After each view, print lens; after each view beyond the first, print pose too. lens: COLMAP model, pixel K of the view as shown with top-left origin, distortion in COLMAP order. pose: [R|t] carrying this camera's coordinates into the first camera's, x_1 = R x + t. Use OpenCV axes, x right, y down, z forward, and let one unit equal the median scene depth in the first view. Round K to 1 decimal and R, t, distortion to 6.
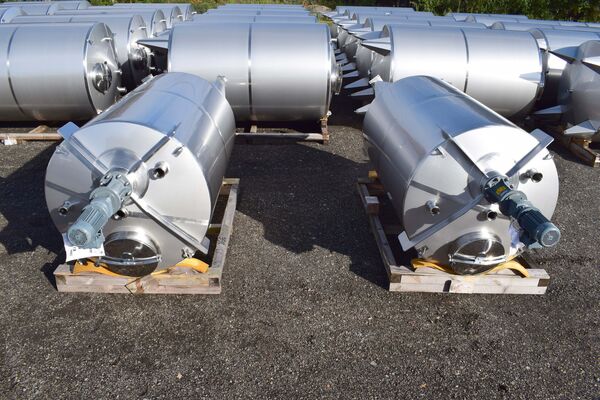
lens RADIAL K [[471.2, 0, 301.3], [0, 471.2, 201.5], [0, 0, 1]] dist [-0.097580, 0.021003]
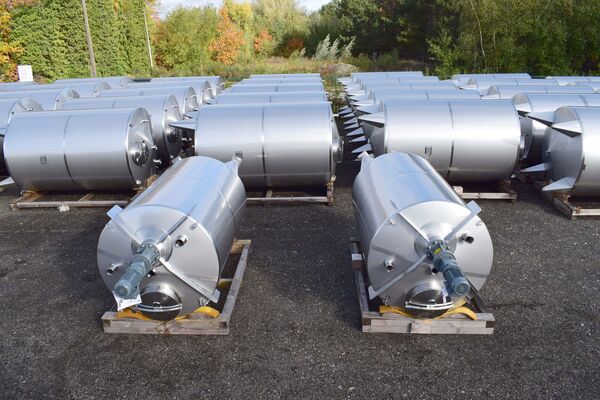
lens RADIAL K [[471.2, 0, 301.7], [0, 471.2, 201.4], [0, 0, 1]] dist [-0.097580, 0.021003]
pose [[0.996992, -0.023821, -0.073755, 0.128101], [0.016147, 0.994555, -0.102955, -0.029210], [0.075806, 0.101454, 0.991948, -0.281607]]
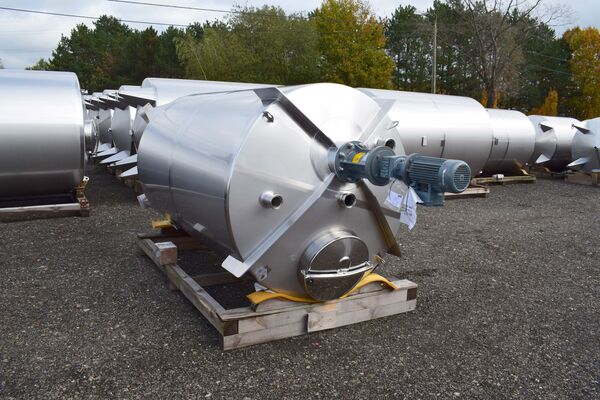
lens RADIAL K [[471.2, 0, 303.4], [0, 471.2, 202.9], [0, 0, 1]] dist [-0.097580, 0.021003]
pose [[0.868231, -0.084284, 0.488950, -0.012116], [0.199744, 0.961457, -0.188953, 0.140499], [-0.454178, 0.261720, 0.851601, 0.358126]]
